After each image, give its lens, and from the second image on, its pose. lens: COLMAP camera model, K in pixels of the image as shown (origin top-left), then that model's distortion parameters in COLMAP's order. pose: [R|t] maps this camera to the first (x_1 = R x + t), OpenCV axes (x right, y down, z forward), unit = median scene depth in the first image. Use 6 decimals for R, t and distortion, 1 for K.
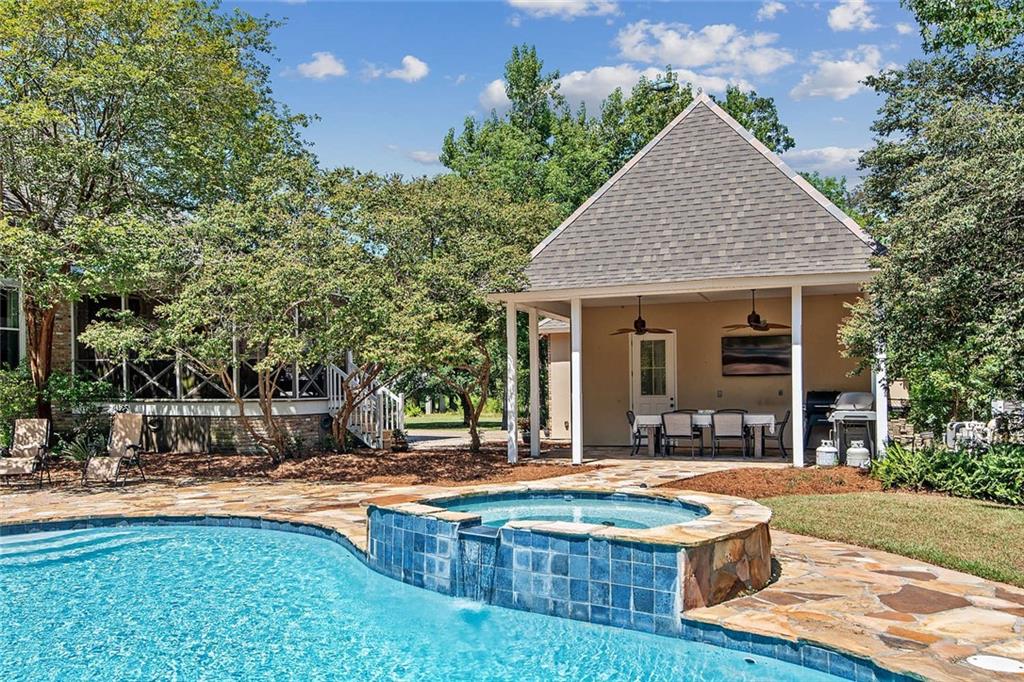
lens RADIAL K [[813.3, 0, 511.8], [0, 813.3, 385.3], [0, 0, 1]] dist [0.029091, -0.001751]
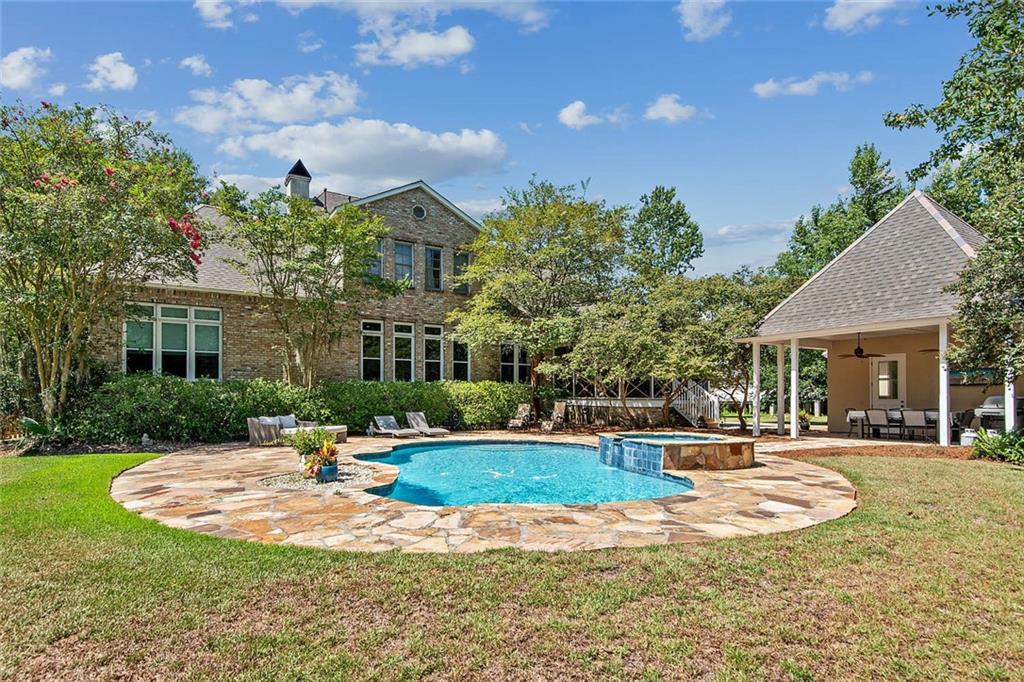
lens RADIAL K [[558.2, 0, 512.0], [0, 558.2, 393.9], [0, 0, 1]] dist [0.000591, 0.000148]
pose [[0.796692, 0.006638, -0.604350, 0.346534], [-0.008672, 0.999962, -0.000448, 0.013109], [0.604324, 0.005598, 0.796719, -0.284104]]
